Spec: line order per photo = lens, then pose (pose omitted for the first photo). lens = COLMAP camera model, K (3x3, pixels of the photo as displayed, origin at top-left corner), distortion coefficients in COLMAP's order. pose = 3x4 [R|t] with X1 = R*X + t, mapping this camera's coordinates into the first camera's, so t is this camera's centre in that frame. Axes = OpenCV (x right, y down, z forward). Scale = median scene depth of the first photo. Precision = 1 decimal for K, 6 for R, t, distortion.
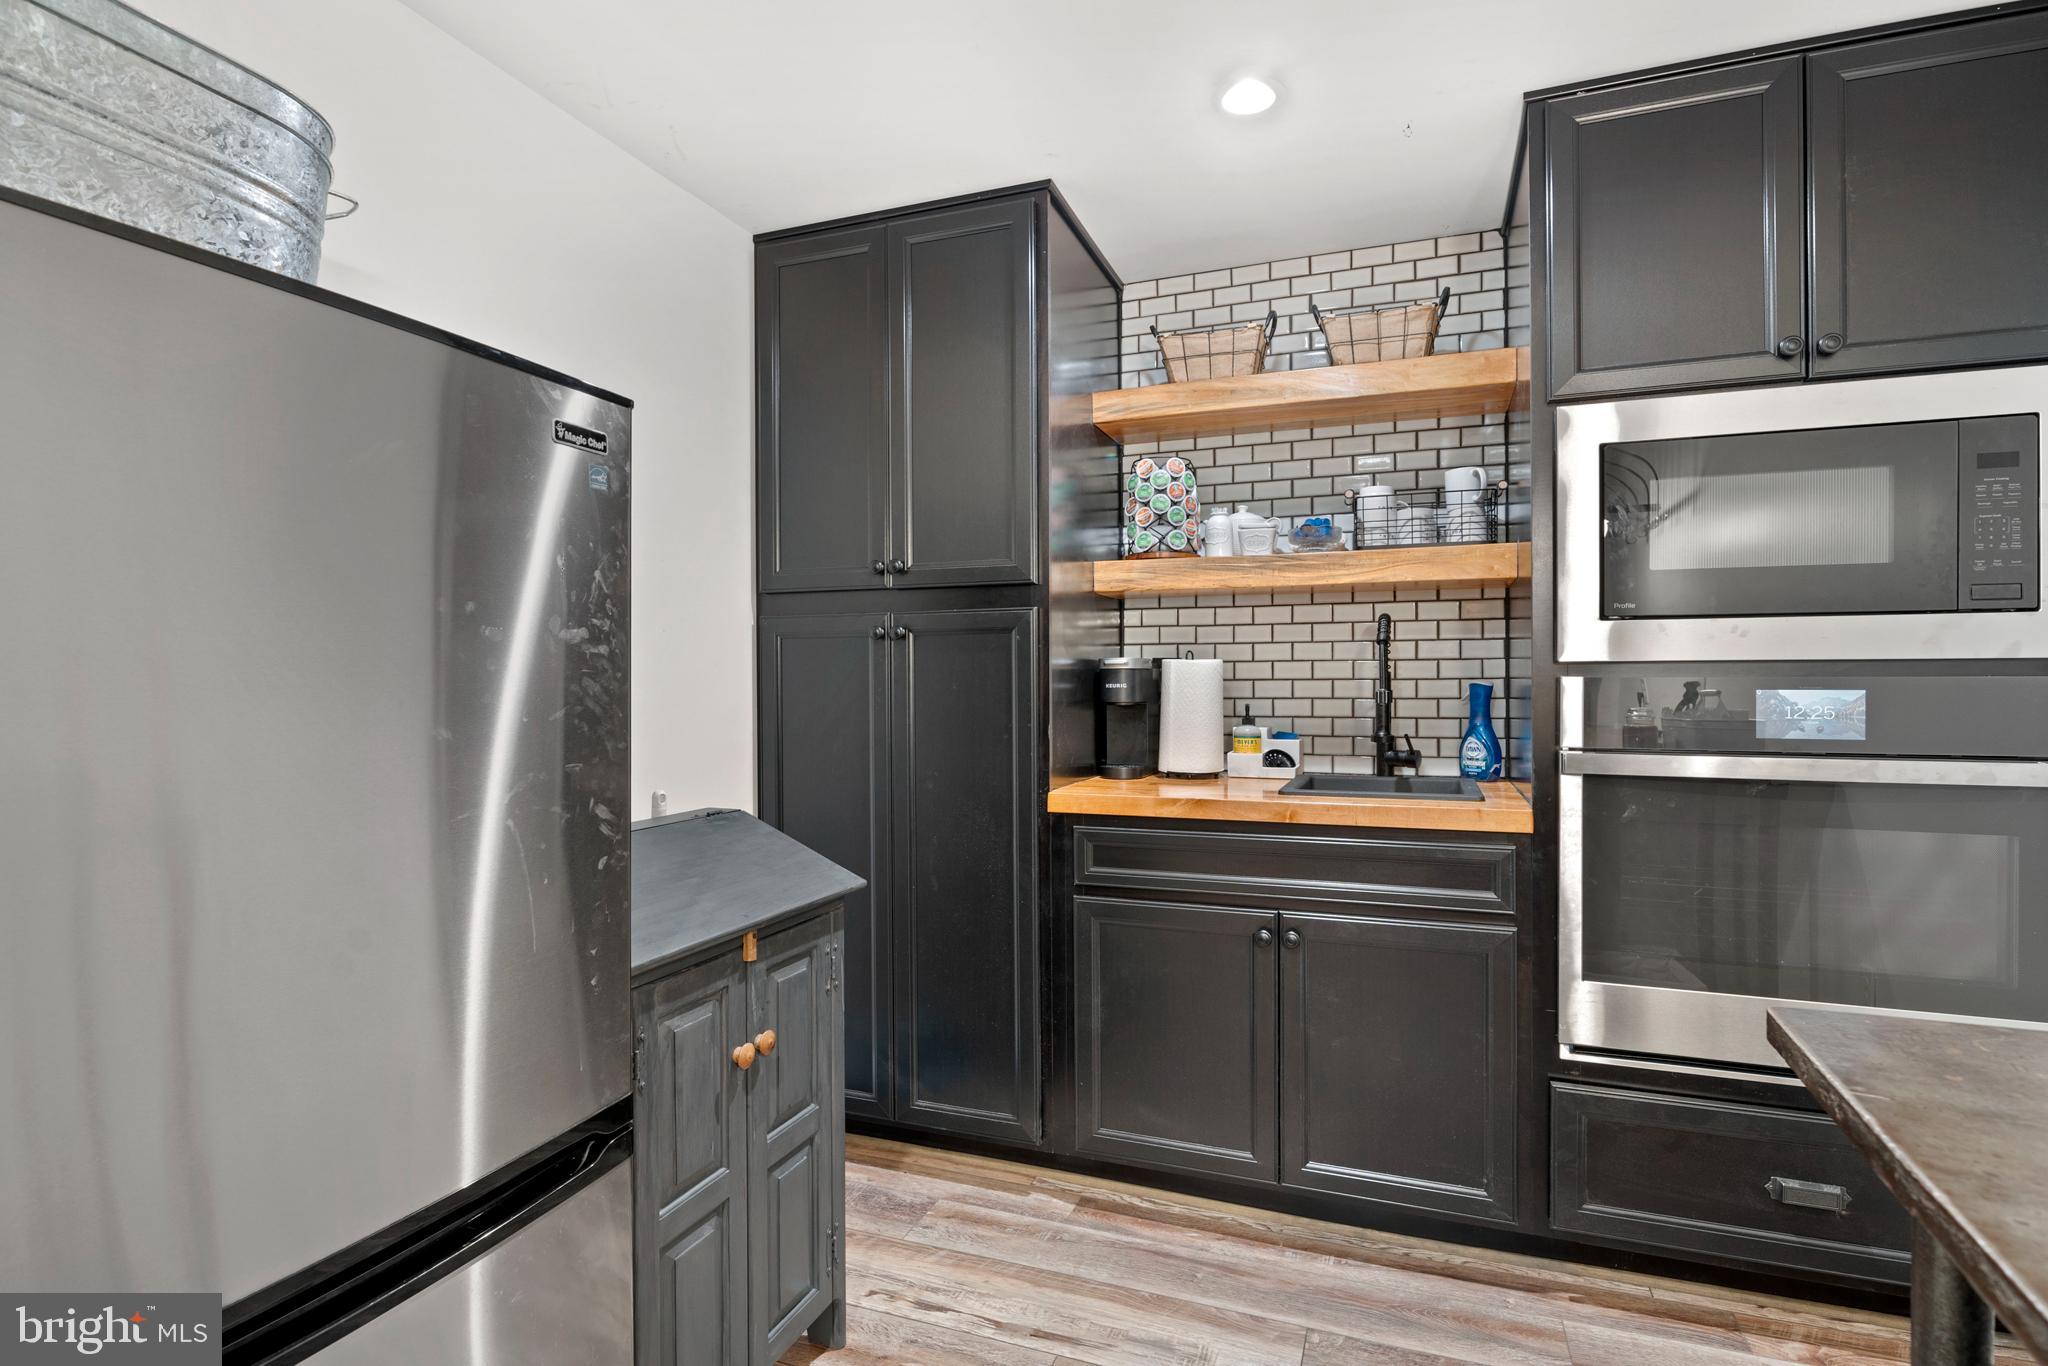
lens RADIAL K [[1036.0, 0, 958.6], [0, 1036.0, 680.3], [0, 0, 1]] dist [-0.001498, -0.001532]
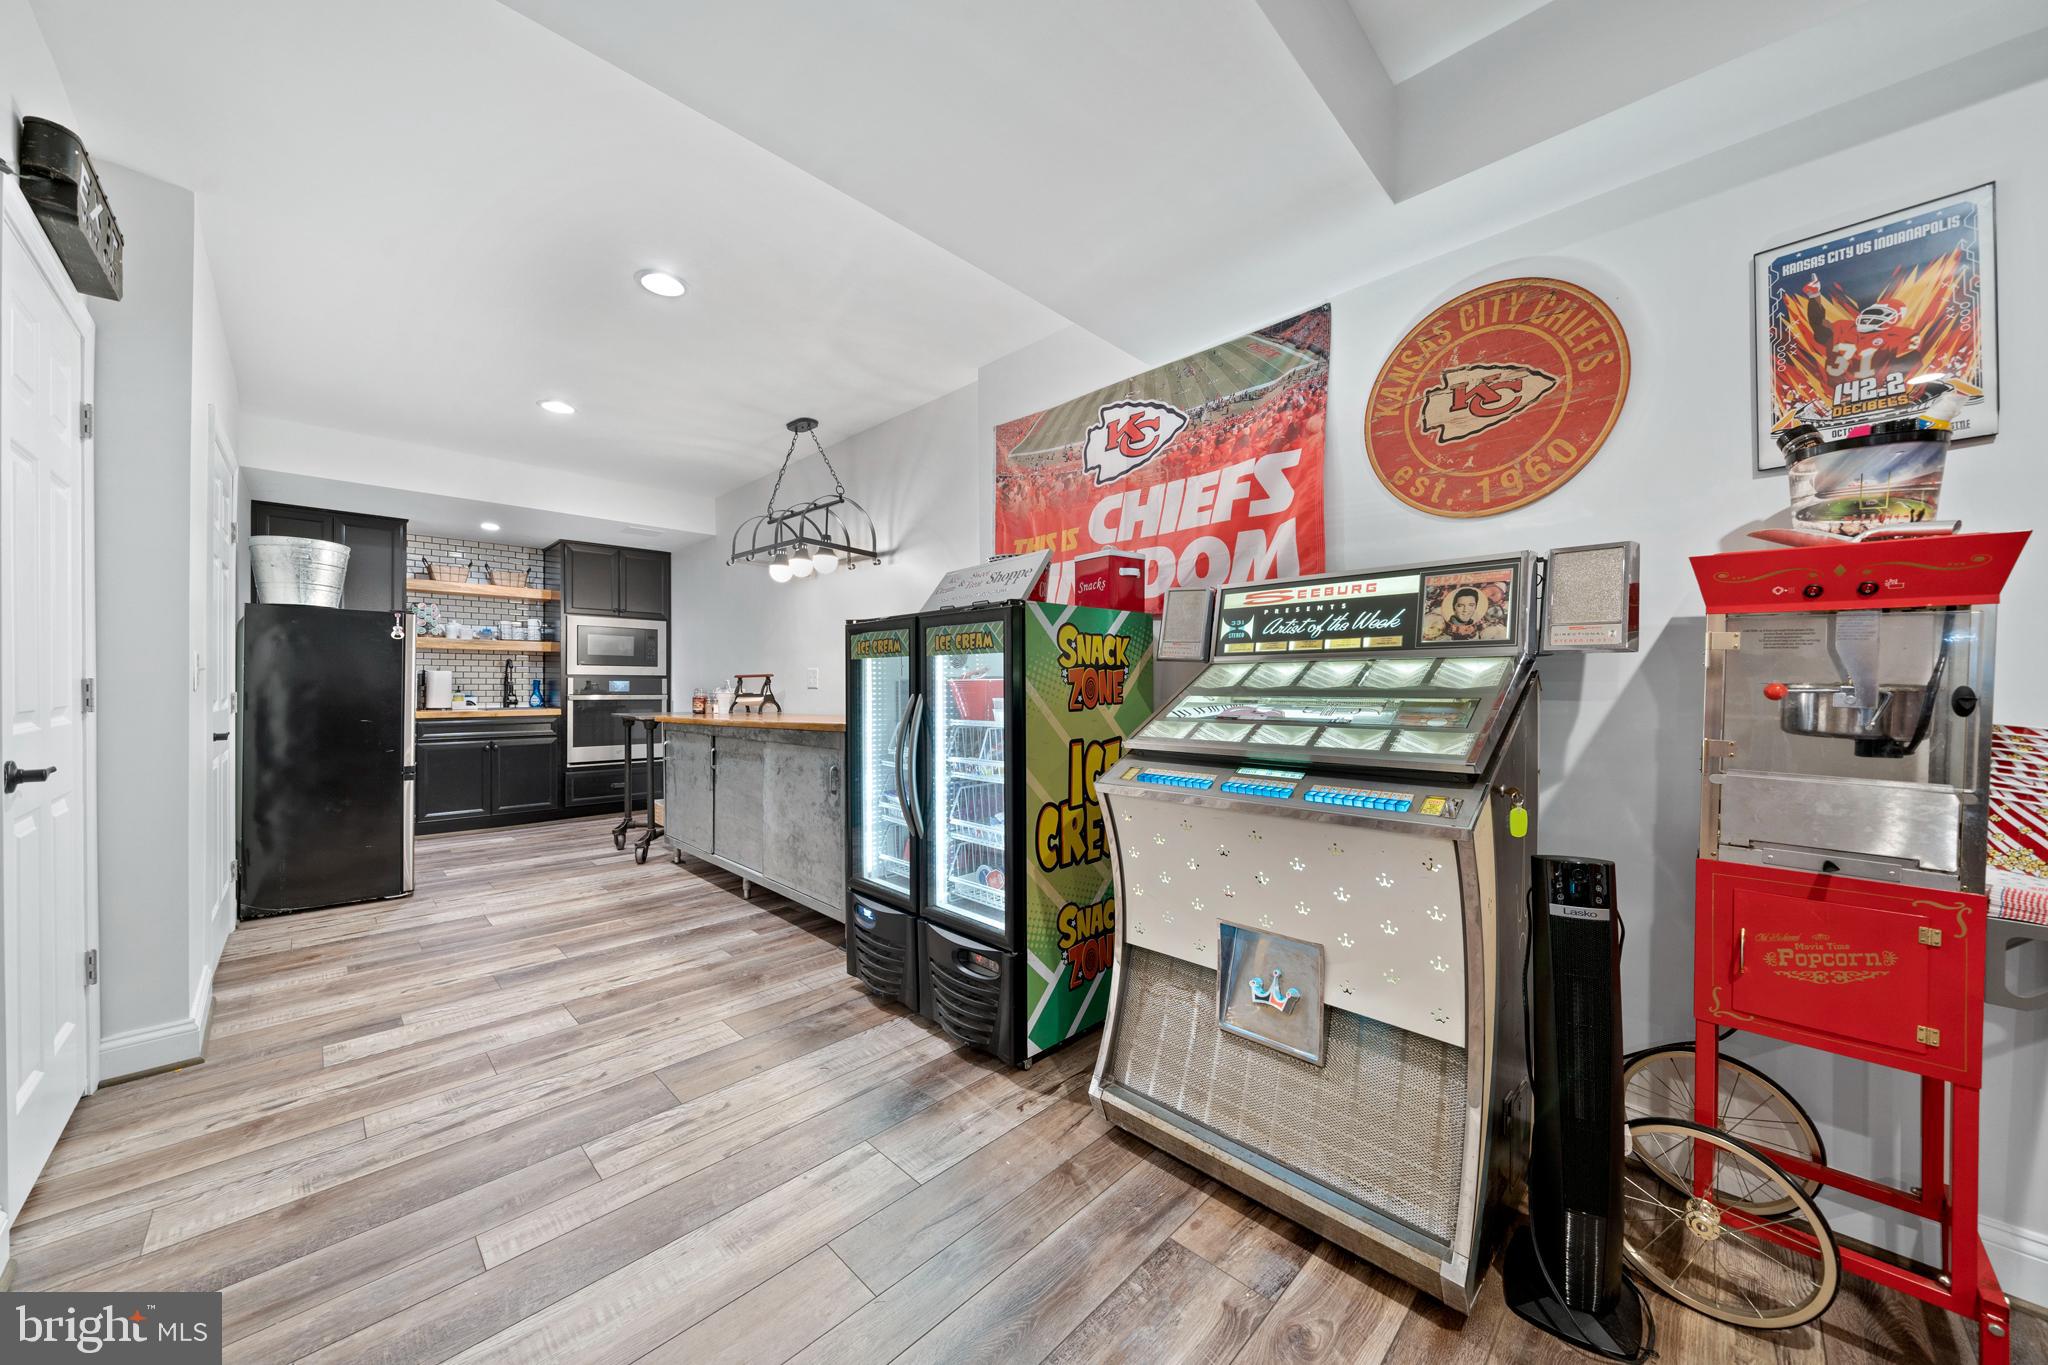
lens RADIAL K [[709.8, 0, 1021.0], [0, 709.8, 679.7], [0, 0, 1]] dist [-0.010017, -0.000052]
pose [[0.368347, 0.006095, 0.929668, -1.453025], [-0.004553, 0.999978, -0.004753, 0.009023], [-0.929677, -0.002482, 0.368367, -1.826438]]
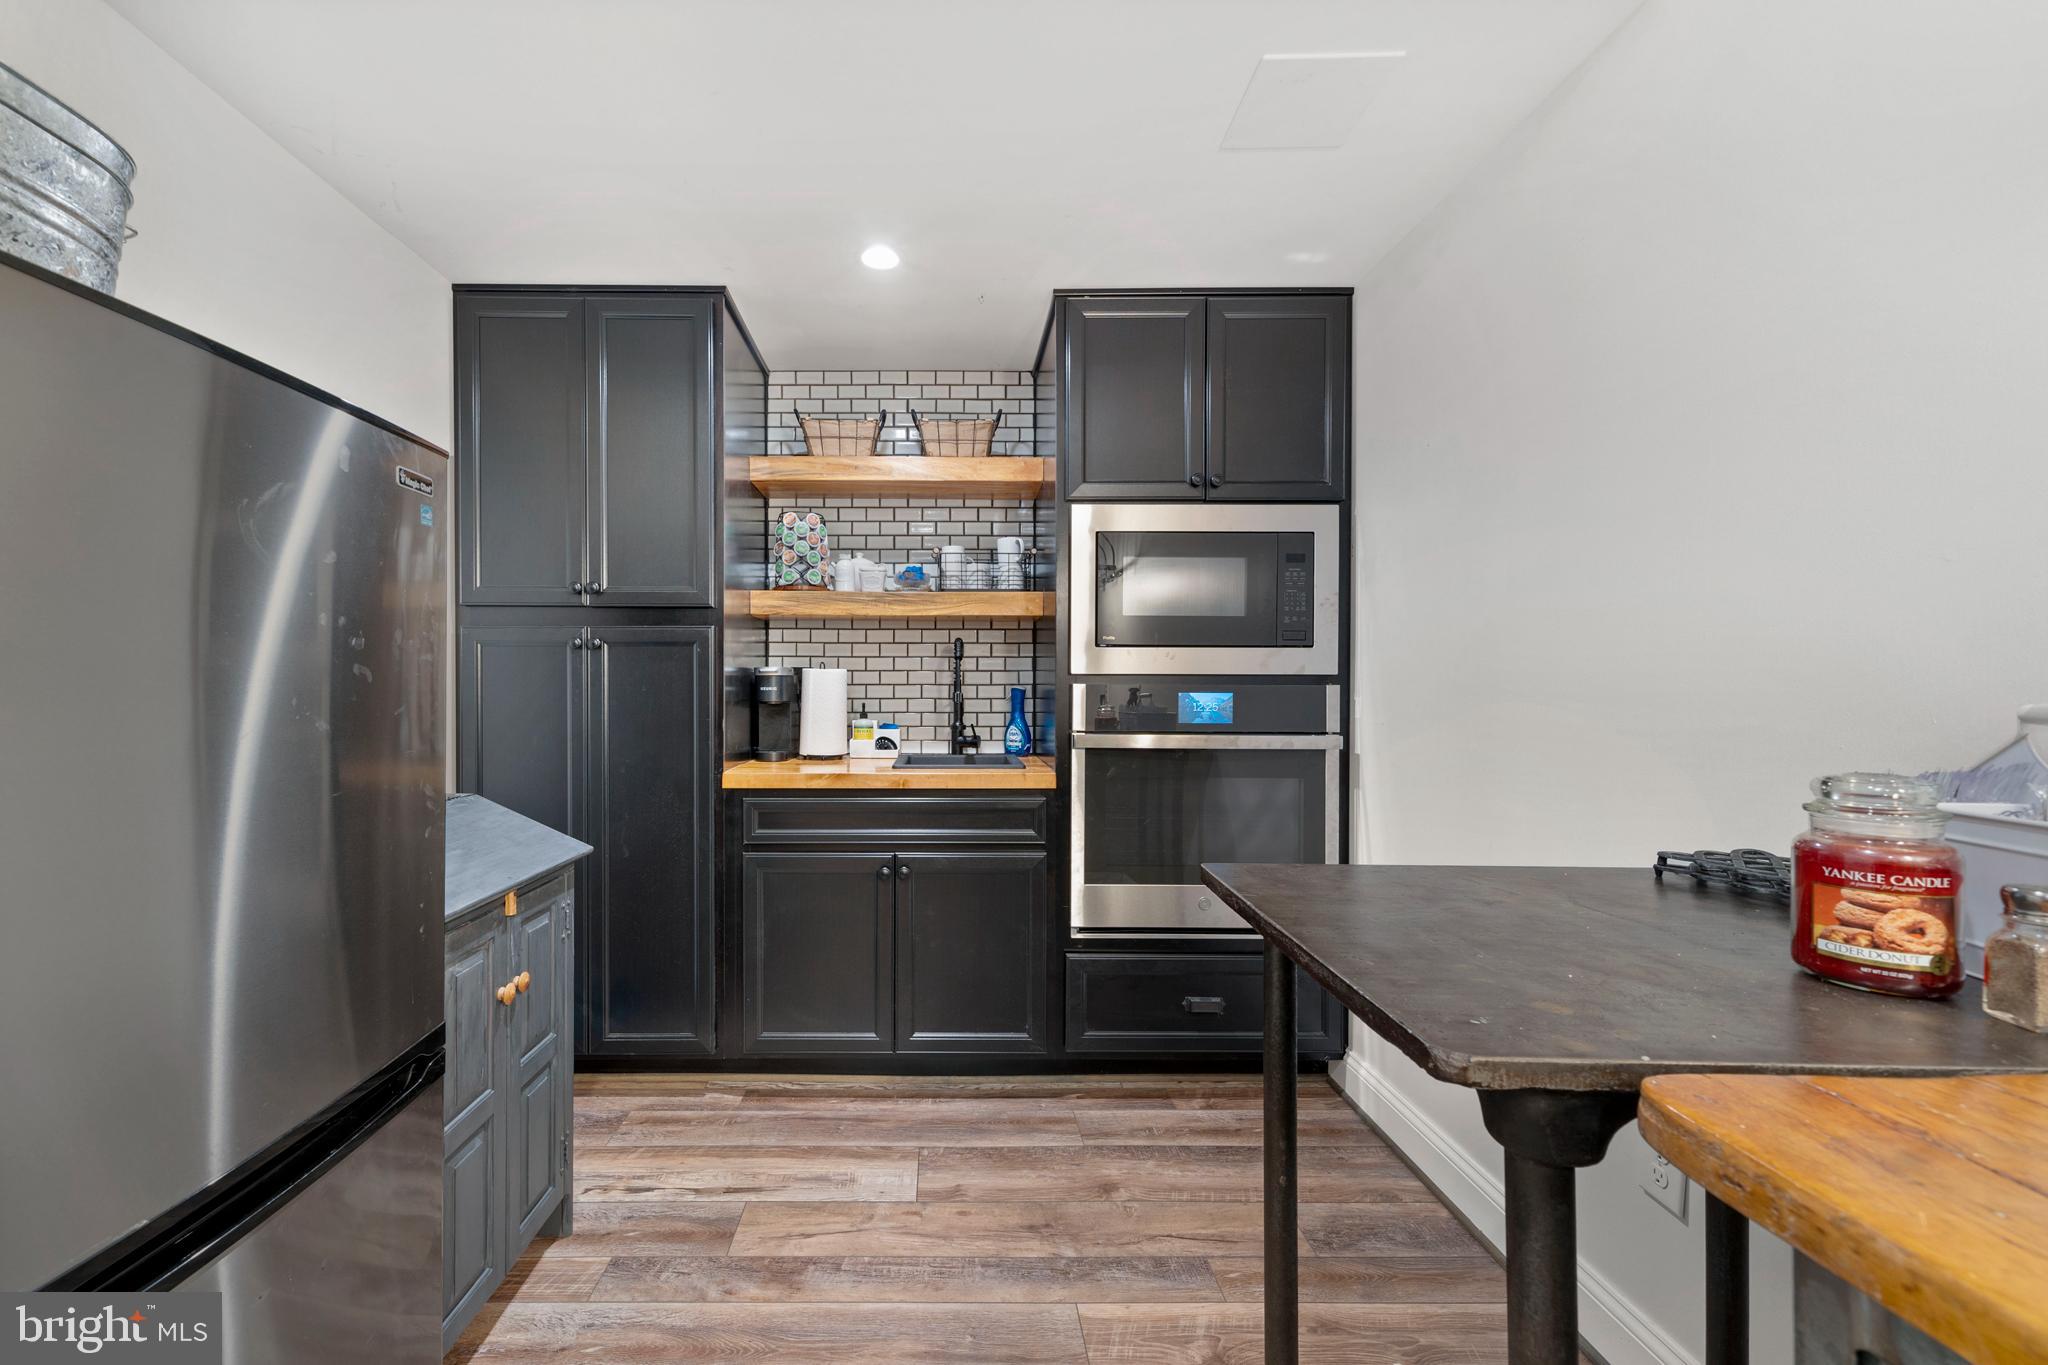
lens RADIAL K [[830.9, 0, 962.2], [0, 830.9, 685.8], [0, 0, 1]] dist [0.016055, -0.000525]
pose [[0.917032, 0.004347, 0.398790, -0.044885], [-0.004865, 0.999988, 0.000287, 0.000247], [-0.398784, -0.002204, 0.917042, -0.042164]]
